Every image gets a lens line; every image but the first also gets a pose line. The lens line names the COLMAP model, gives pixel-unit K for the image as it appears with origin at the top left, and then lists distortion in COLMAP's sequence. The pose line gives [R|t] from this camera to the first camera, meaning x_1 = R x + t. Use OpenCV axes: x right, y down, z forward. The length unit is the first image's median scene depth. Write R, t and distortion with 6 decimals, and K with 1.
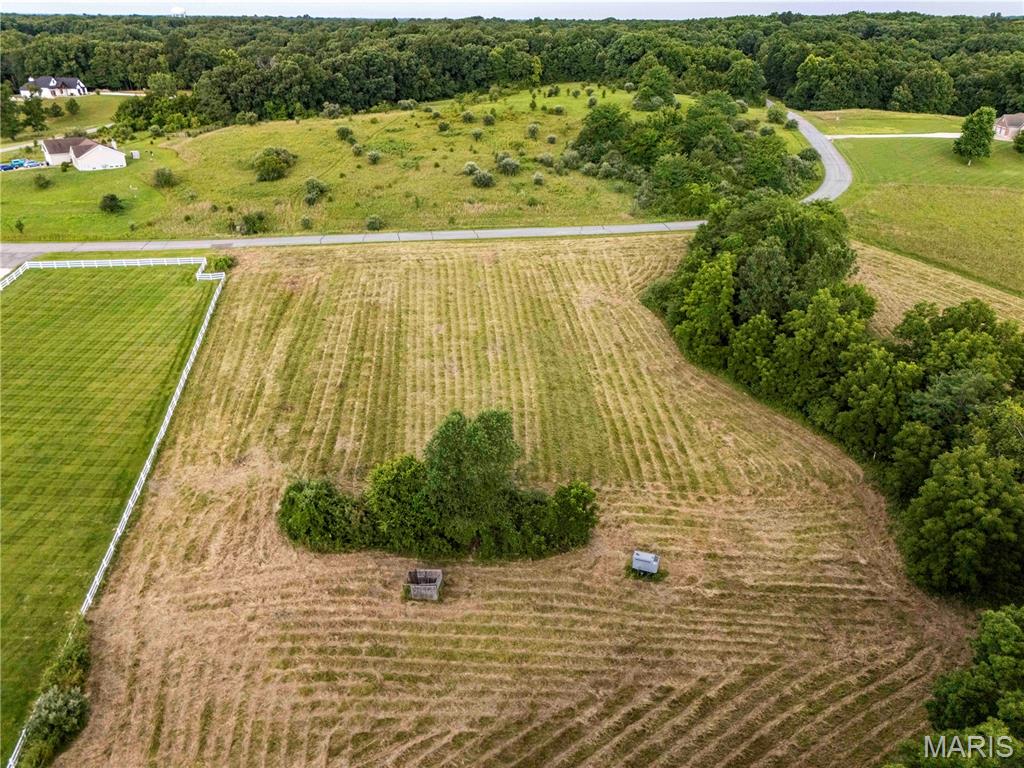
lens RADIAL K [[750.9, 0, 512.0], [0, 750.9, 384.0], [0, 0, 1]] dist [0.068482, -0.061853]
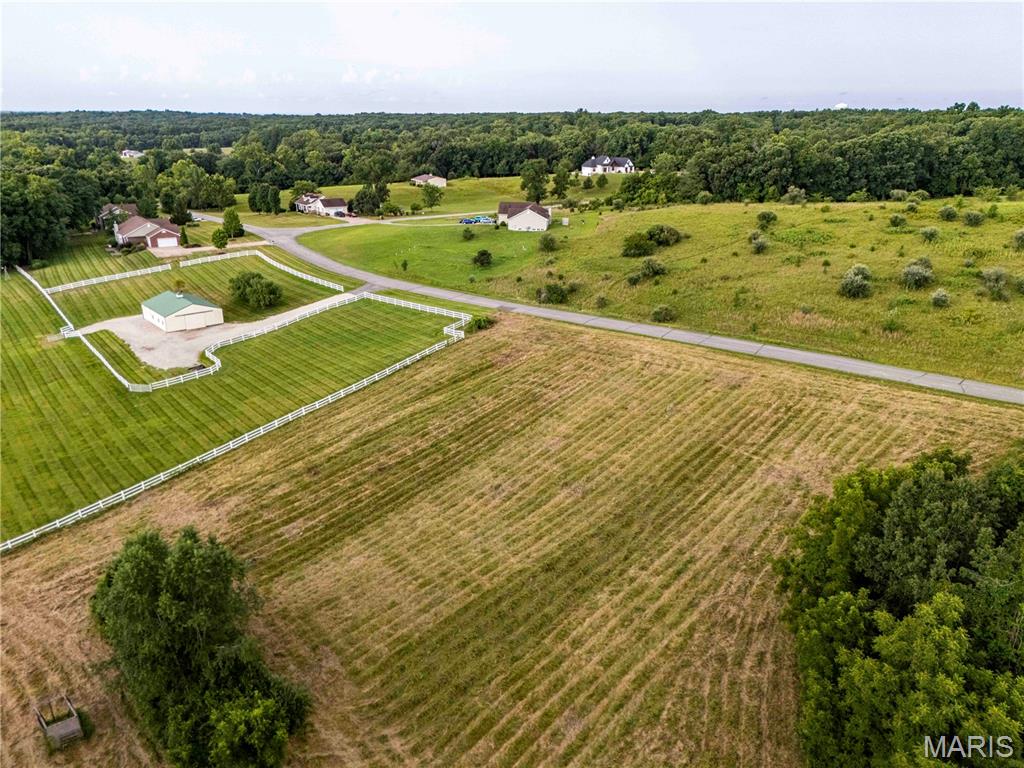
lens RADIAL K [[750.9, 0, 512.0], [0, 750.9, 384.0], [0, 0, 1]] dist [0.068482, -0.061853]
pose [[0.700222, 0.237832, -0.673146, 0.268587], [-0.309546, 0.950782, 0.013927, -0.090702], [0.643328, 0.198618, 0.739378, 0.260336]]
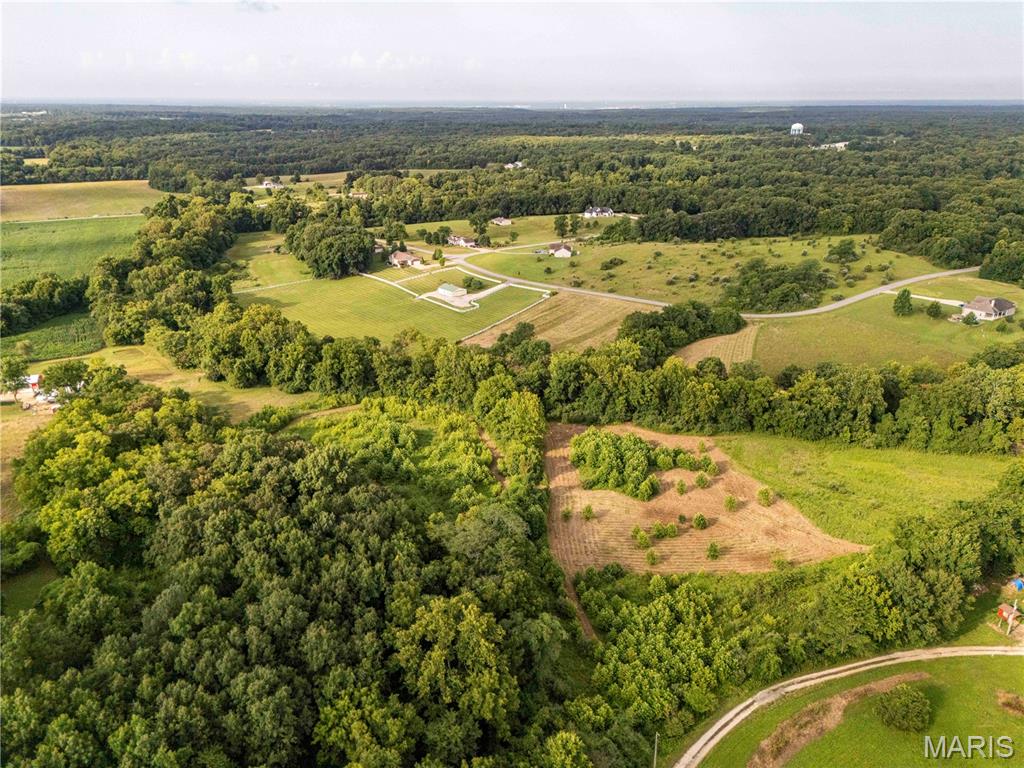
lens RADIAL K [[750.9, 0, 512.0], [0, 750.9, 384.0], [0, 0, 1]] dist [0.068482, -0.061853]
pose [[0.699820, 0.249290, -0.669407, 1.398495], [-0.308082, 0.950821, 0.032011, 0.128415], [0.644467, 0.183830, 0.742206, -1.138915]]
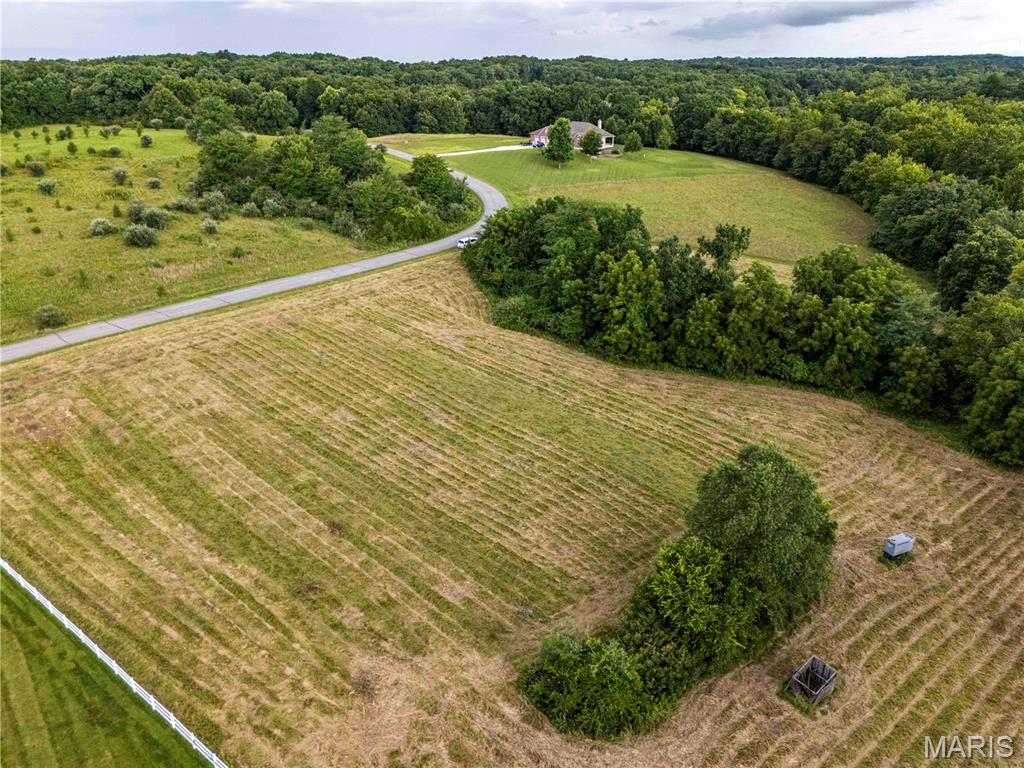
lens RADIAL K [[750.9, 0, 512.0], [0, 750.9, 384.0], [0, 0, 1]] dist [0.068482, -0.061853]
pose [[0.729768, -0.270094, 0.628083, -0.303779], [0.302324, 0.951446, 0.057880, -0.067033], [-0.613221, 0.147646, 0.775991, 0.216106]]
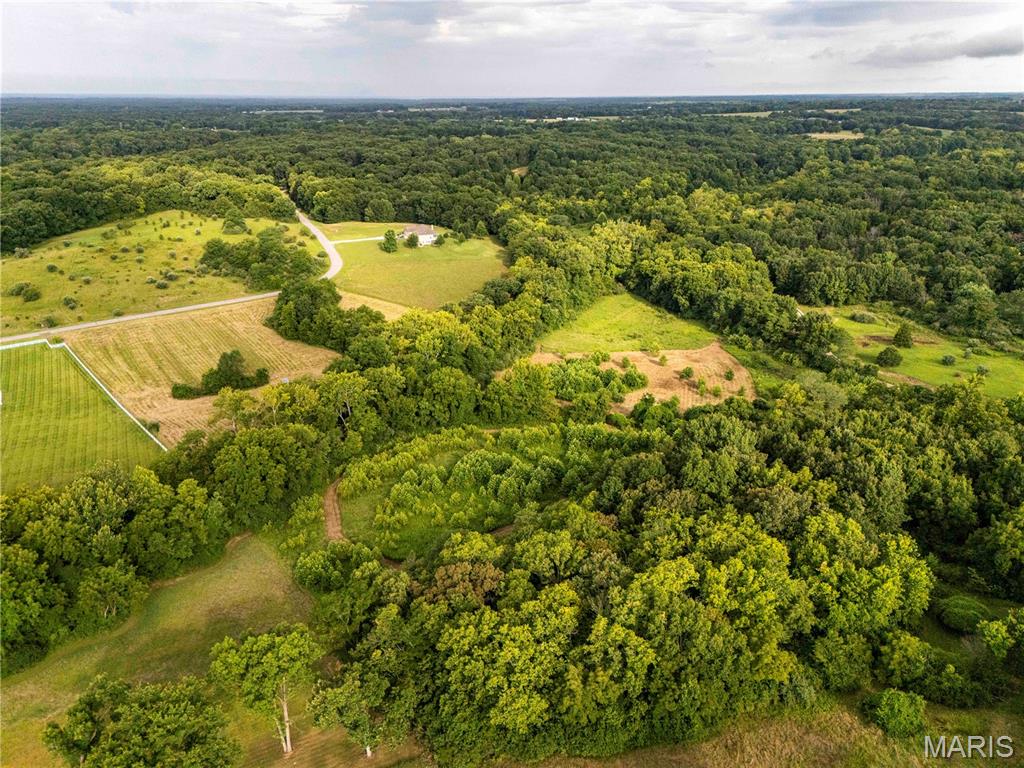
lens RADIAL K [[750.9, 0, 512.0], [0, 750.9, 384.0], [0, 0, 1]] dist [0.068482, -0.061853]
pose [[0.849725, -0.193908, 0.490273, -0.303570], [0.233383, 0.972179, -0.019986, 0.248962], [-0.472757, 0.131404, 0.871340, -1.201154]]
